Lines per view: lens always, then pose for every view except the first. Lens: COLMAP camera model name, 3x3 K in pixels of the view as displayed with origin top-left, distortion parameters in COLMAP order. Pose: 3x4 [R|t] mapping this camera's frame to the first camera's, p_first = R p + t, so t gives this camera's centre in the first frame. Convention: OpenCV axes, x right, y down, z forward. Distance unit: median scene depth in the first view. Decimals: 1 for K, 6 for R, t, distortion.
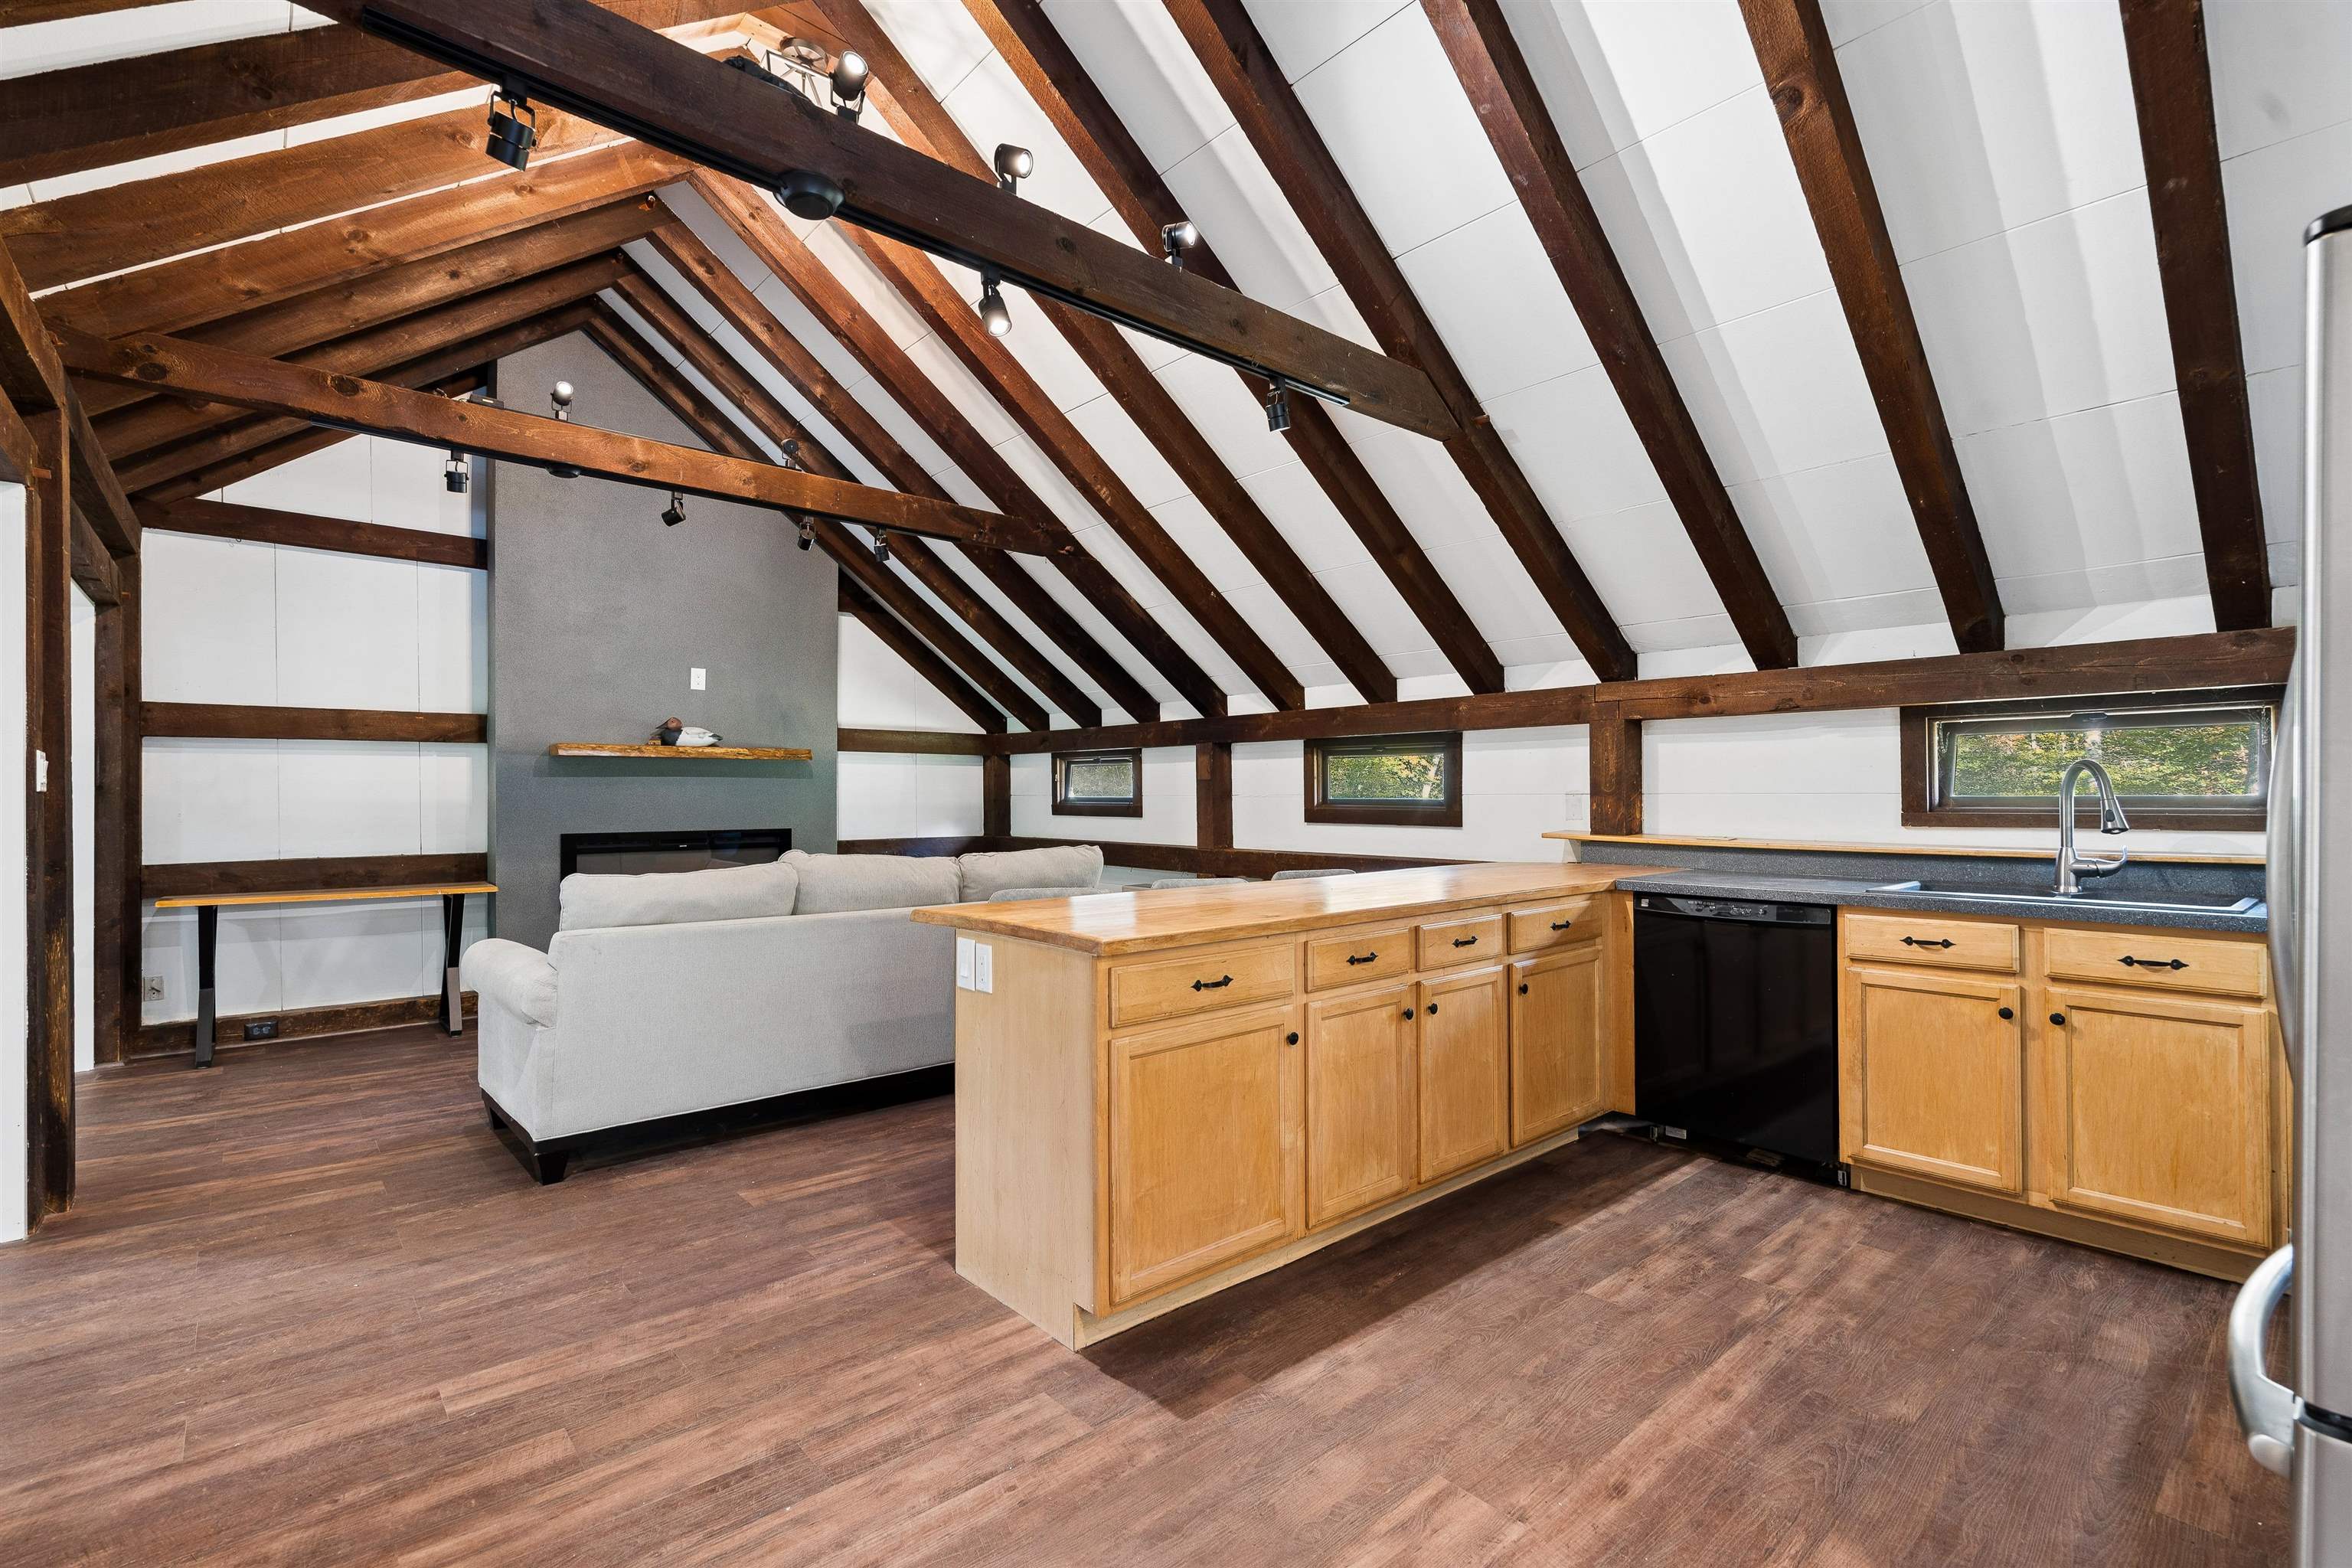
lens RADIAL K [[1063.8, 0, 1170.6], [0, 1063.8, 789.3], [0, 0, 1]] dist [-0.001570, 0.000617]
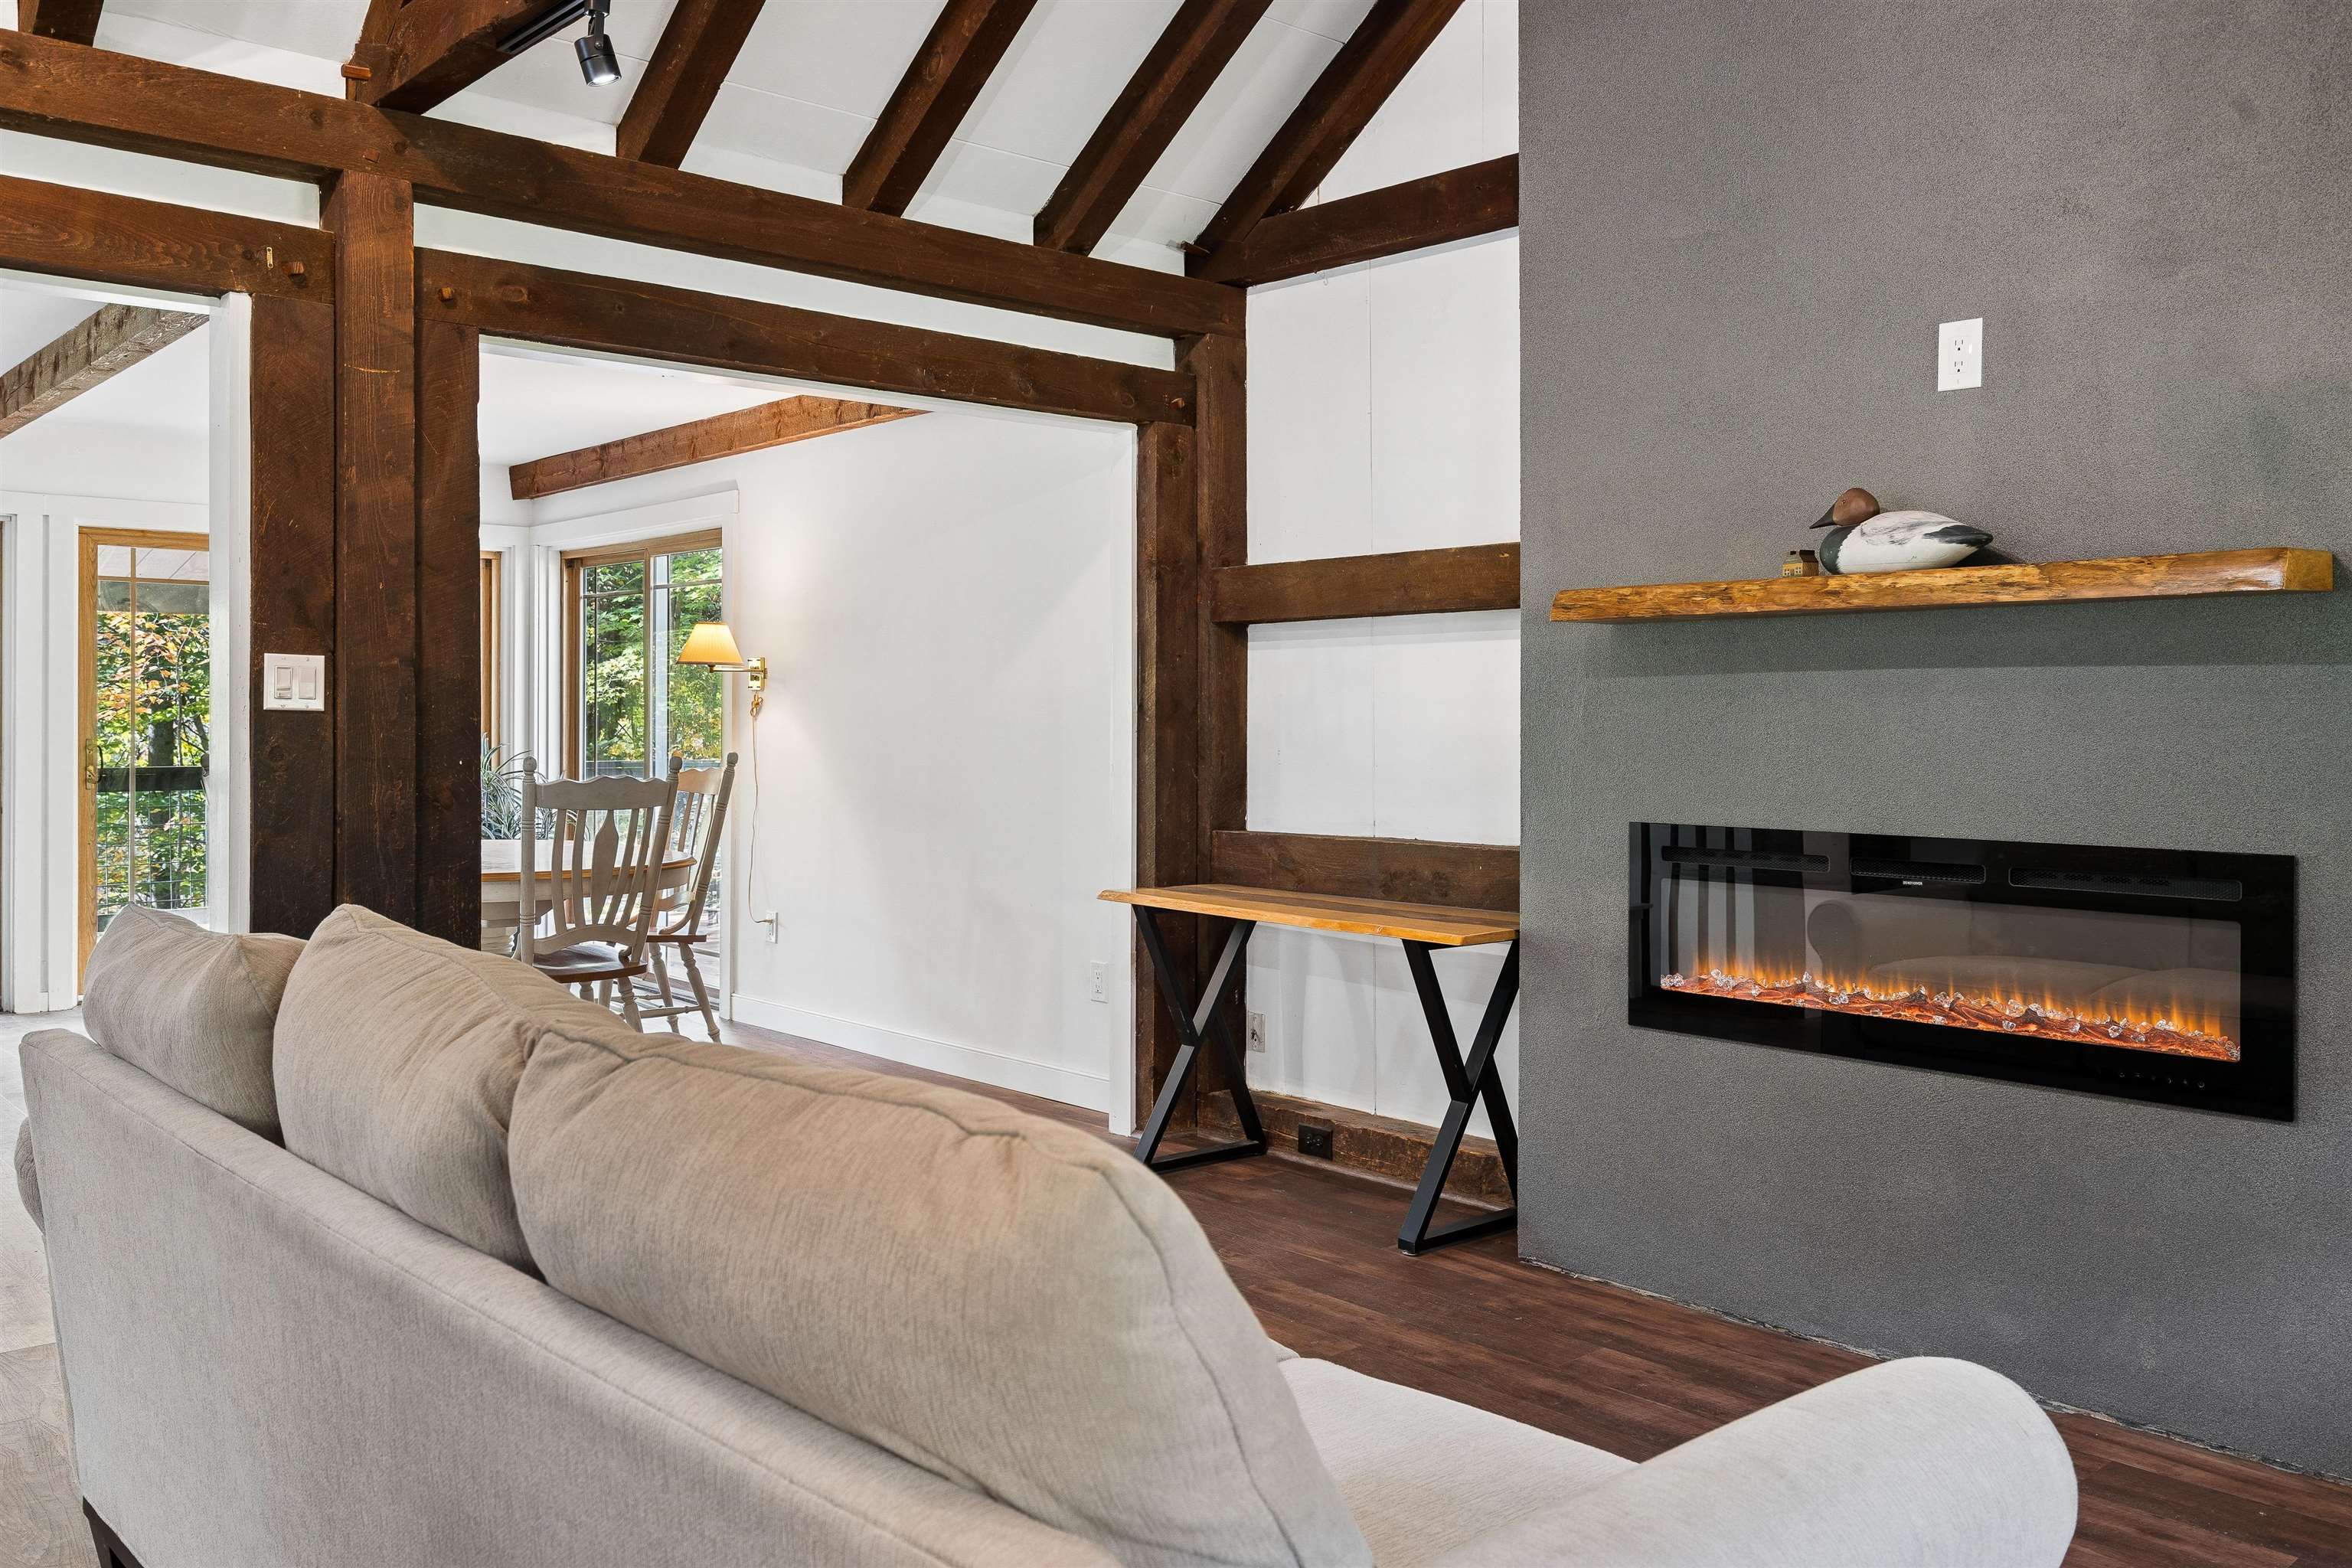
lens RADIAL K [[1881.7, 0, 1174.1], [0, 1881.7, 733.9], [0, 0, 1]] dist [-0.002164, -0.003534]
pose [[-0.000678, 0.008394, -0.999965, 0.126868], [0.001282, 0.999964, 0.008393, 0.004266], [0.999999, -0.001276, -0.000689, 0.902572]]
